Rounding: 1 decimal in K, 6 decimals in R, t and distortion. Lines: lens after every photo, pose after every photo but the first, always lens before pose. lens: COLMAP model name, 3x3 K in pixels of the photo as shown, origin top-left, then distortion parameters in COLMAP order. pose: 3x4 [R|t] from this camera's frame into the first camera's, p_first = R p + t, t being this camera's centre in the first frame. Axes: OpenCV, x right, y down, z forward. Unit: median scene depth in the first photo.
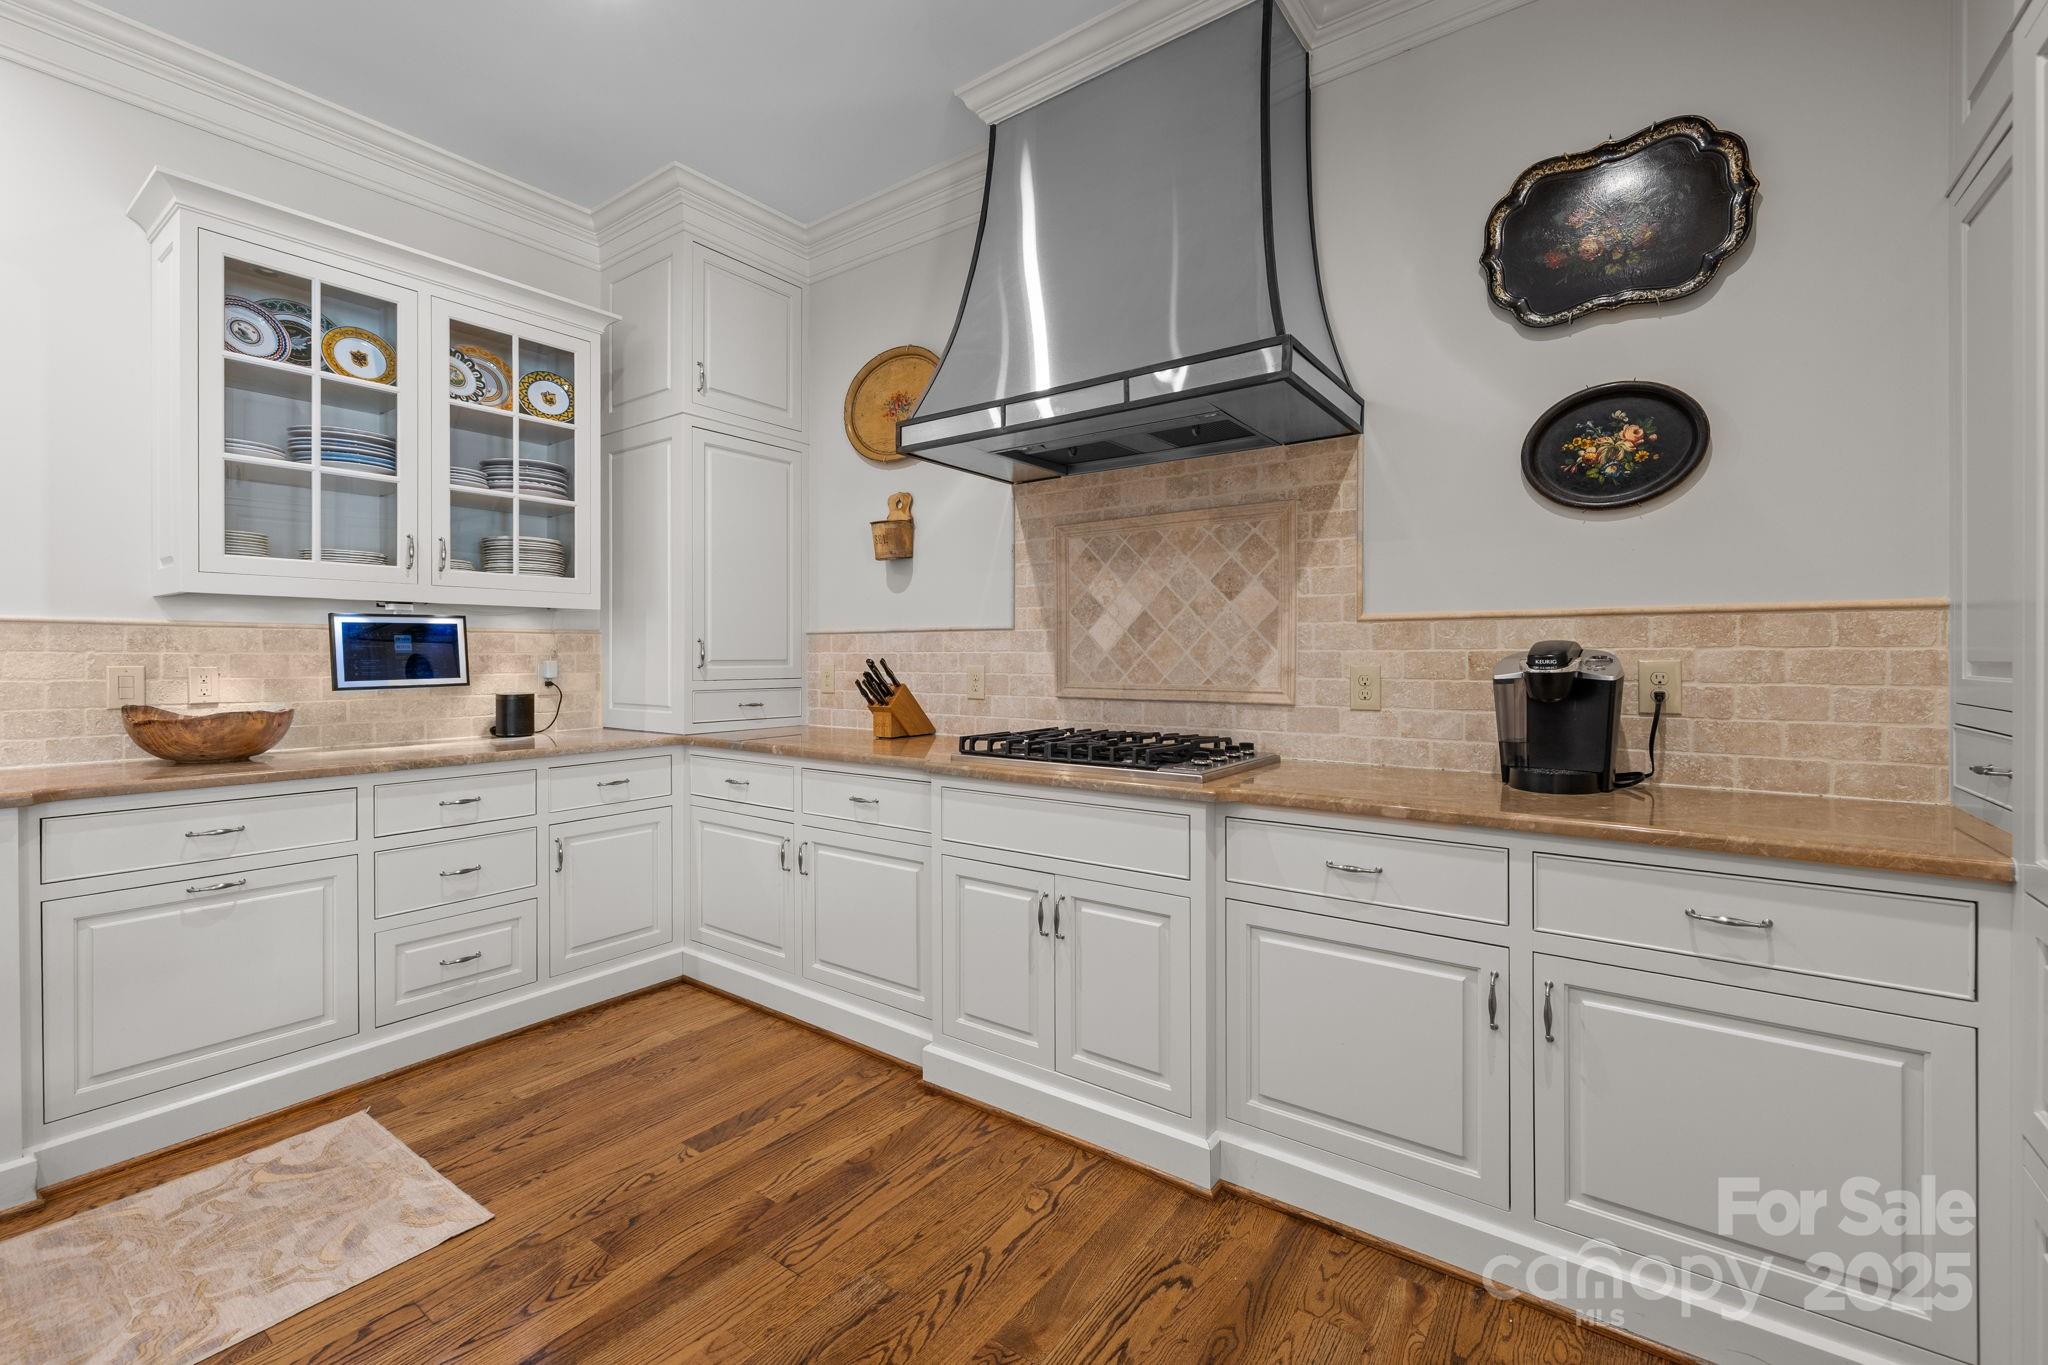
lens RADIAL K [[858.9, 0, 1008.7], [0, 858.9, 662.8], [0, 0, 1]] dist [-0.000126, -0.000641]
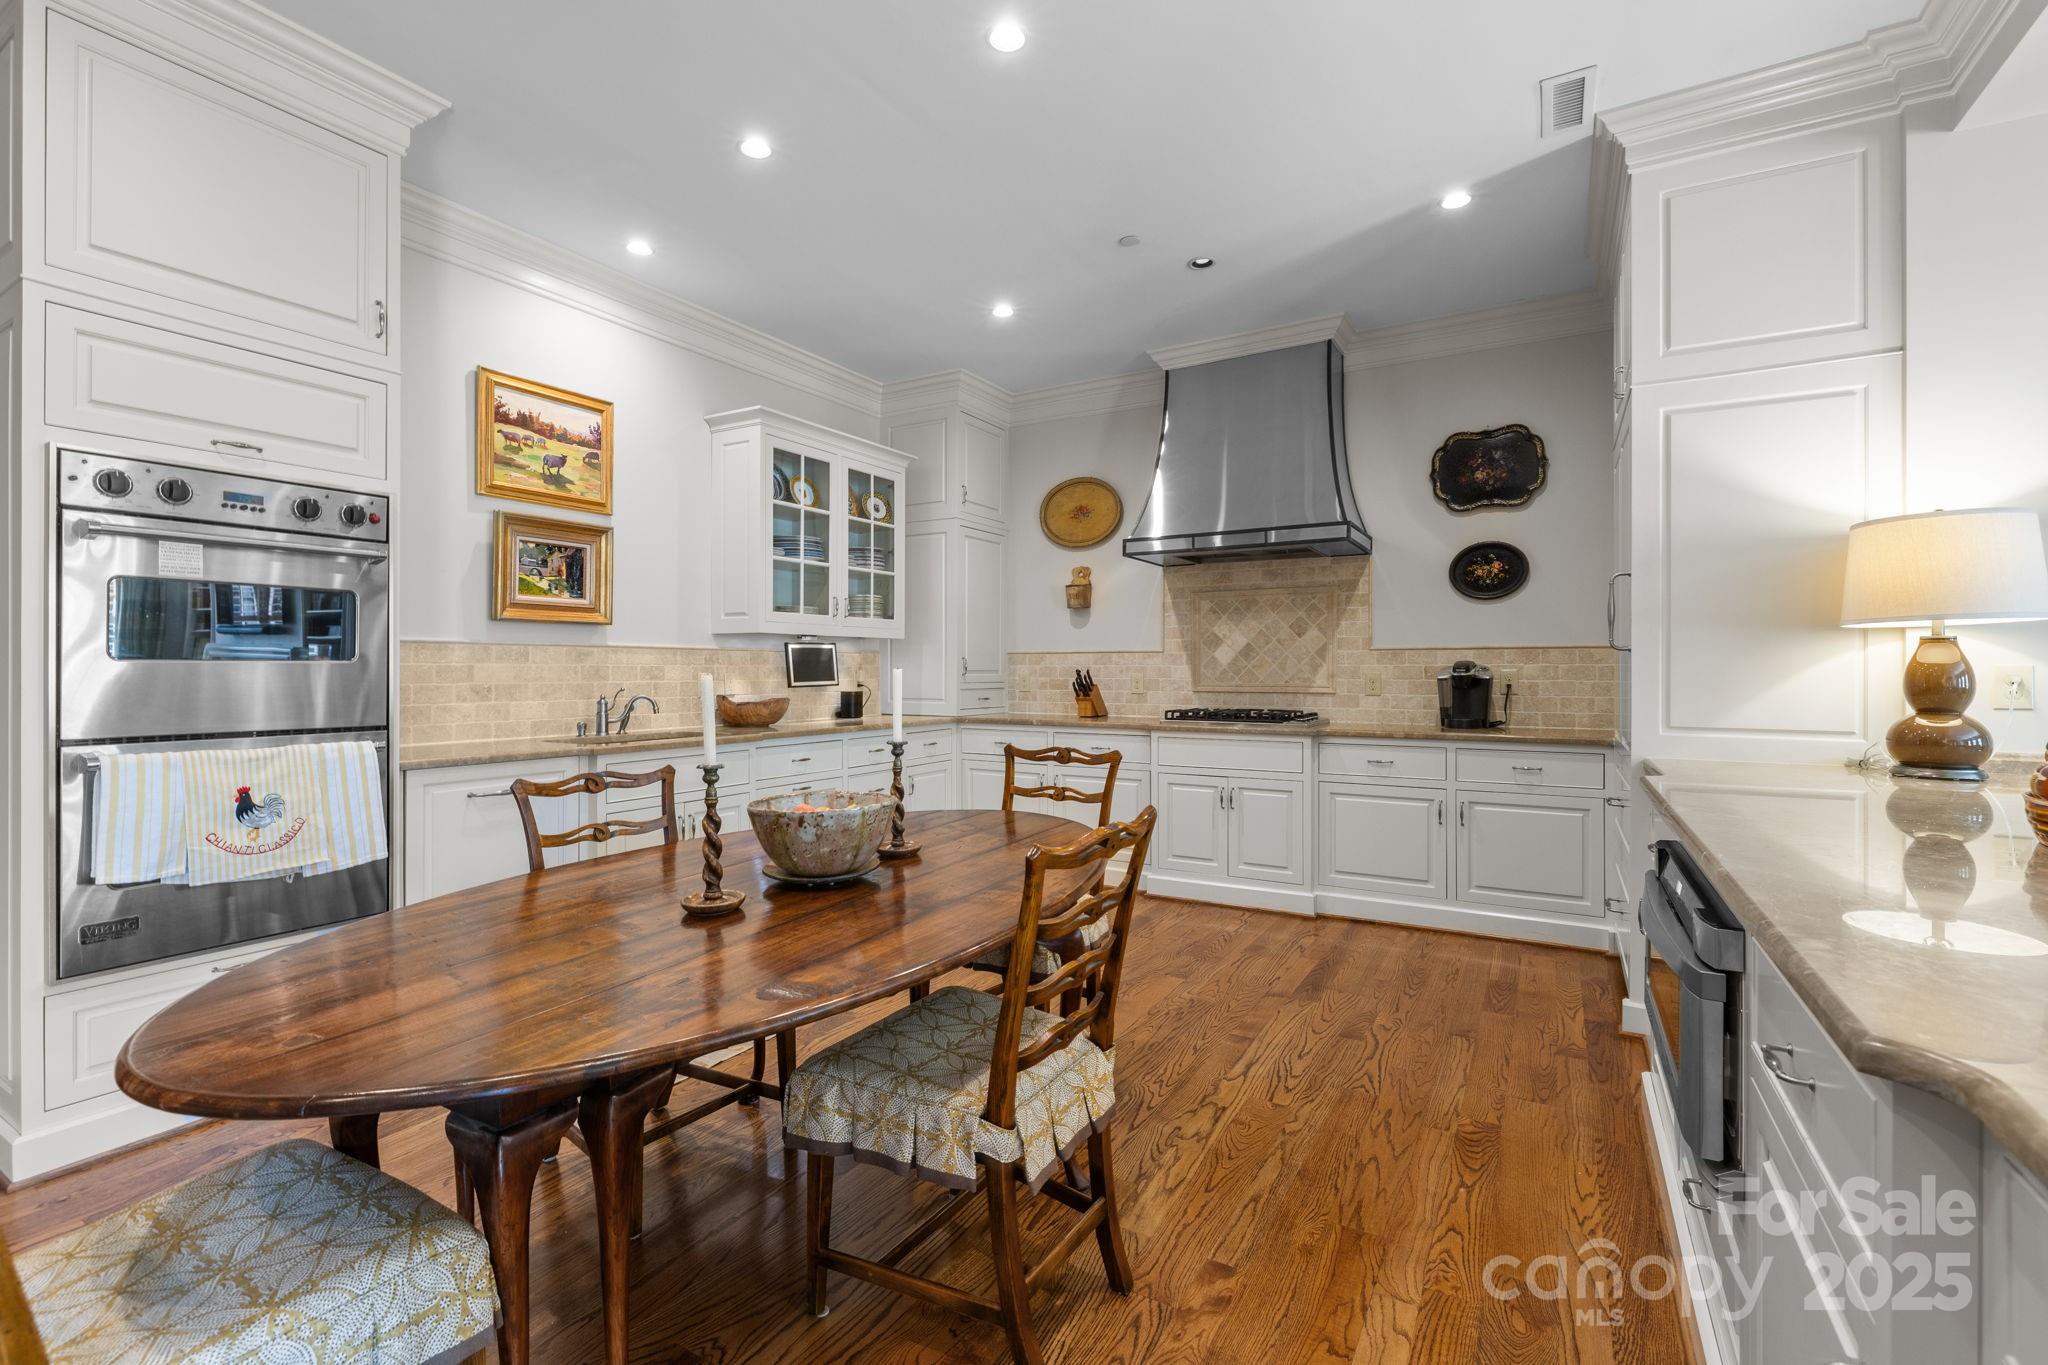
lens RADIAL K [[905.8, 0, 1010.4], [0, 905.8, 668.7], [0, 0, 1]] dist [-0.004375, 0.000575]
pose [[0.994992, 0.000873, 0.099953, -0.599378], [-0.000078, 0.999968, -0.007952, 0.010319], [-0.099957, 0.007904, 0.994960, -0.948662]]
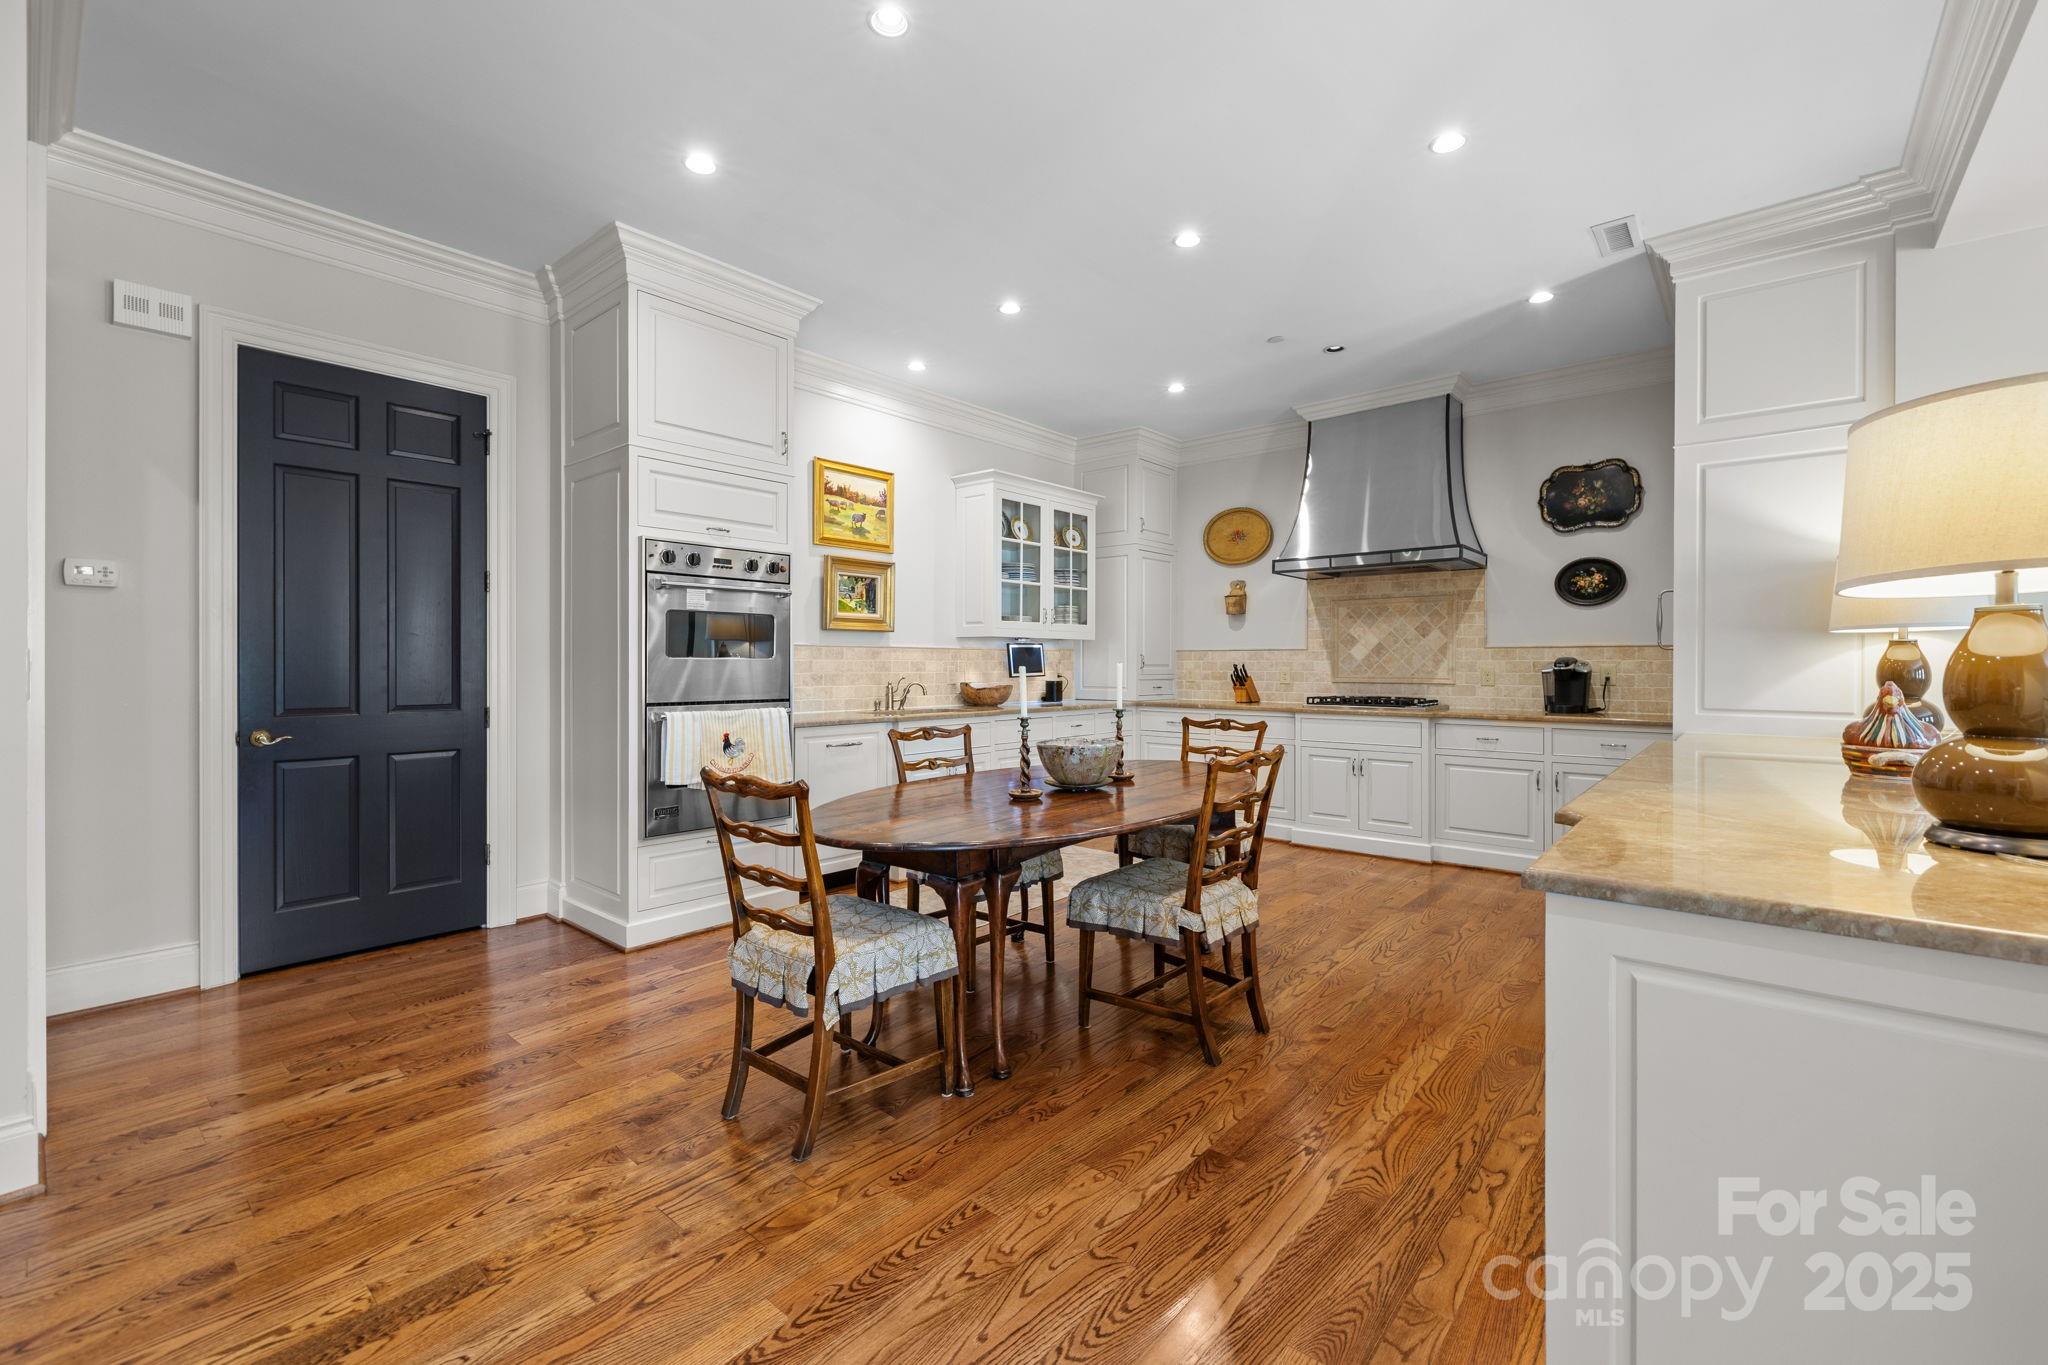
lens RADIAL K [[858.9, 0, 1010.8], [0, 858.9, 667.0], [0, 0, 1]] dist [-0.000126, -0.000641]
pose [[0.996815, 0.002191, -0.079714, -0.685774], [-0.002462, 0.999992, -0.003307, 0.013964], [0.079706, 0.003492, 0.996812, -1.420652]]
